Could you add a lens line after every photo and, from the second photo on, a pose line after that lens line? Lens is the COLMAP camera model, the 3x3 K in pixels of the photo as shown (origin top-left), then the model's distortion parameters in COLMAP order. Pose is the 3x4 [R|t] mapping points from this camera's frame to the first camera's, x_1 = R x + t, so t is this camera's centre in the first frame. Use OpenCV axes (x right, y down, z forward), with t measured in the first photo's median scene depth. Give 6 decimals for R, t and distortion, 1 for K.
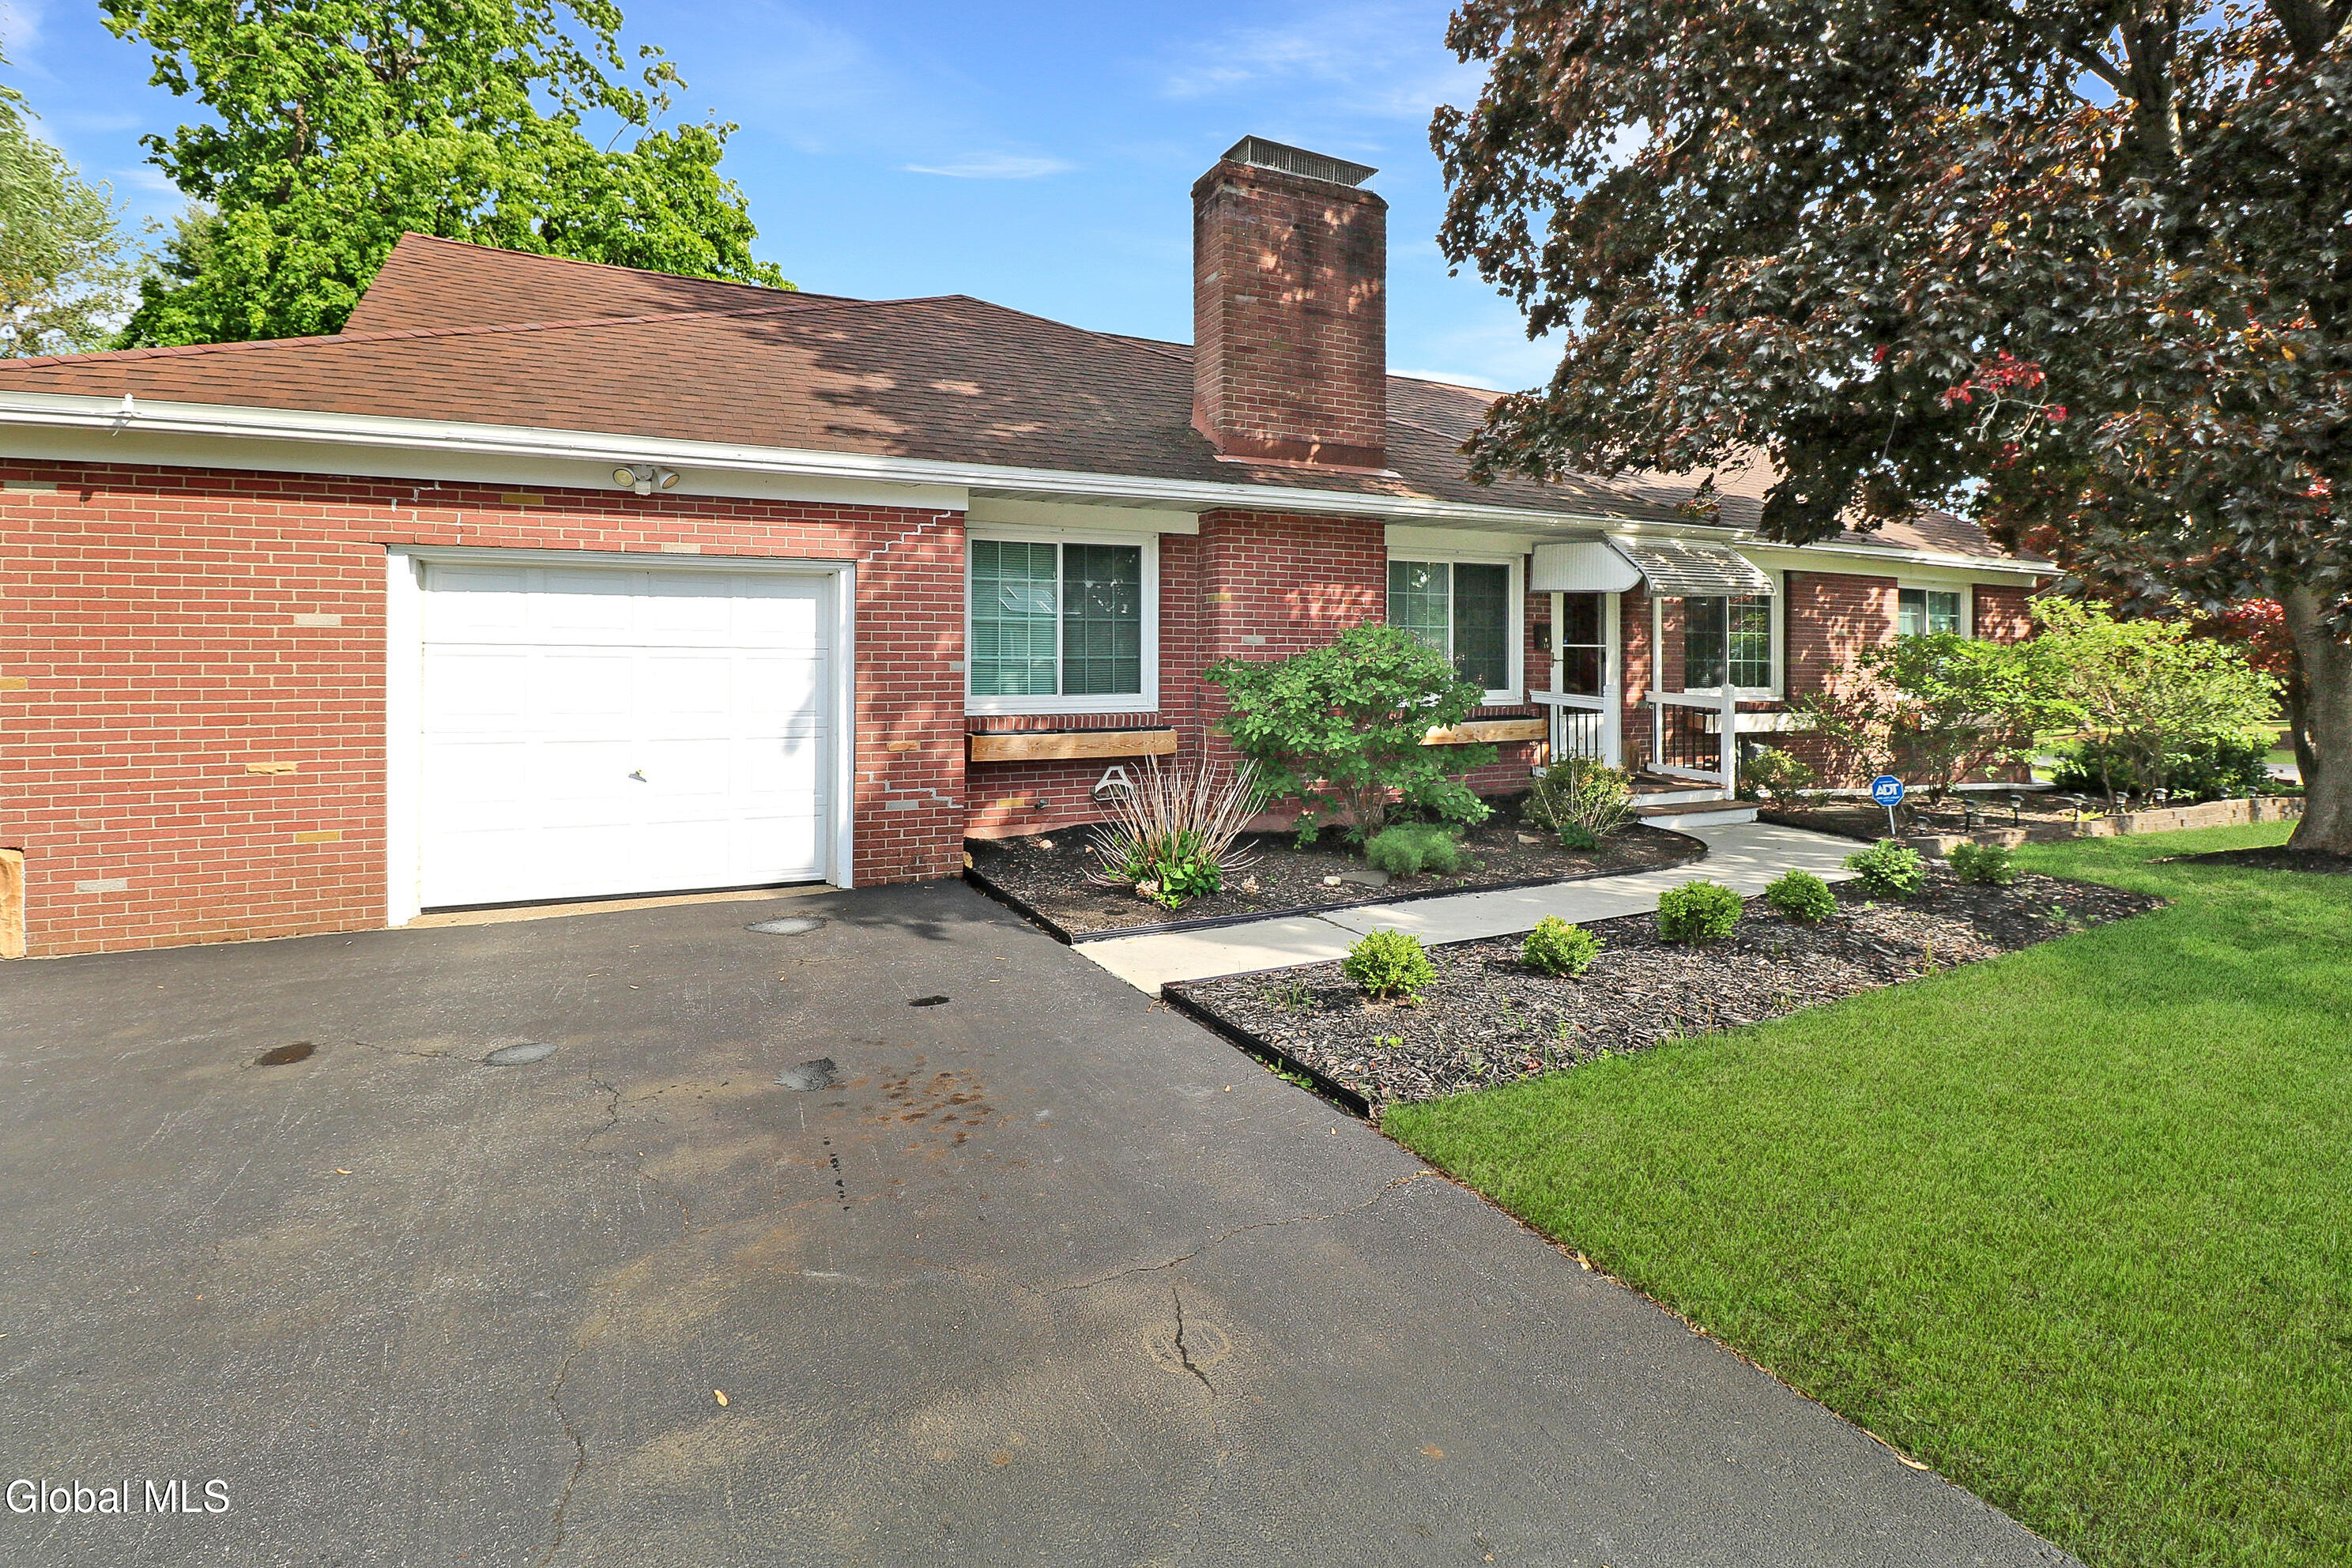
lens RADIAL K [[1083.5, 0, 1177.5], [0, 1083.5, 780.0], [0, 0, 1]] dist [-0.001477, -0.000910]
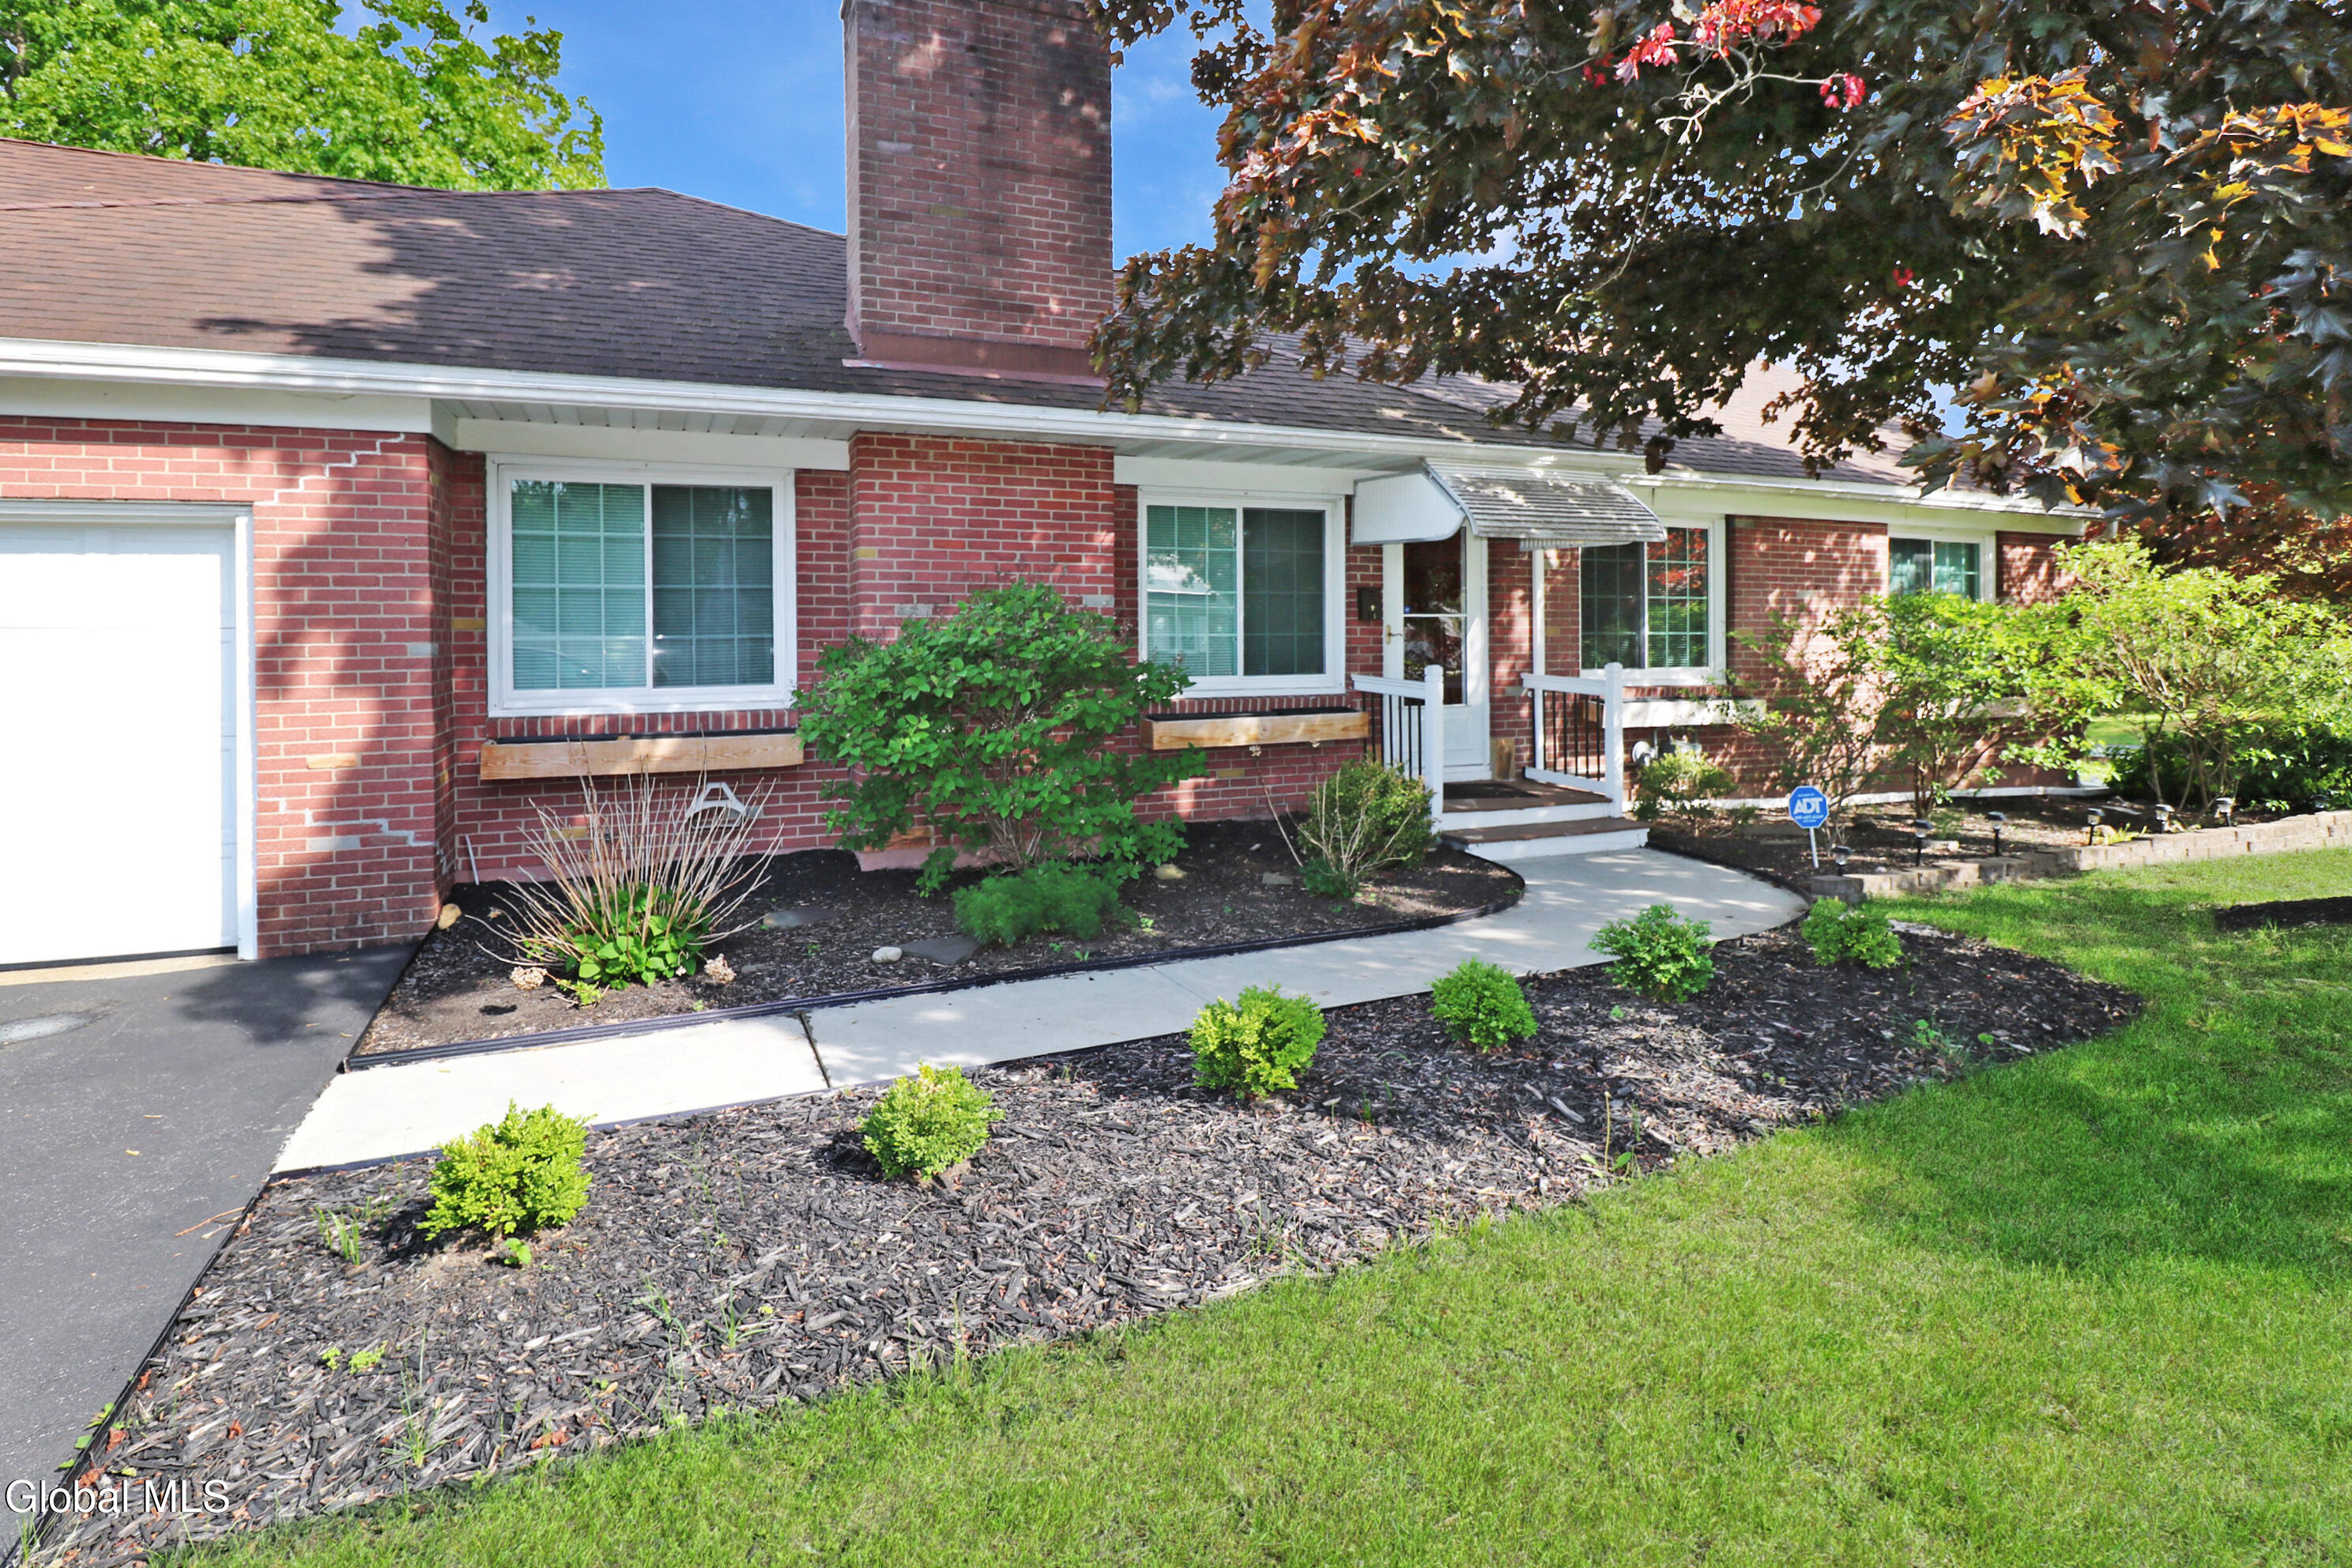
lens RADIAL K [[1169.9, 0, 1174.5], [0, 1169.9, 783.1], [0, 0, 1]] dist [0.001100, -0.000498]
pose [[0.998929, -0.005967, -0.045883, 0.238148], [0.006333, 0.999949, 0.007833, -0.013707], [0.045834, -0.008115, 0.998916, 0.173724]]
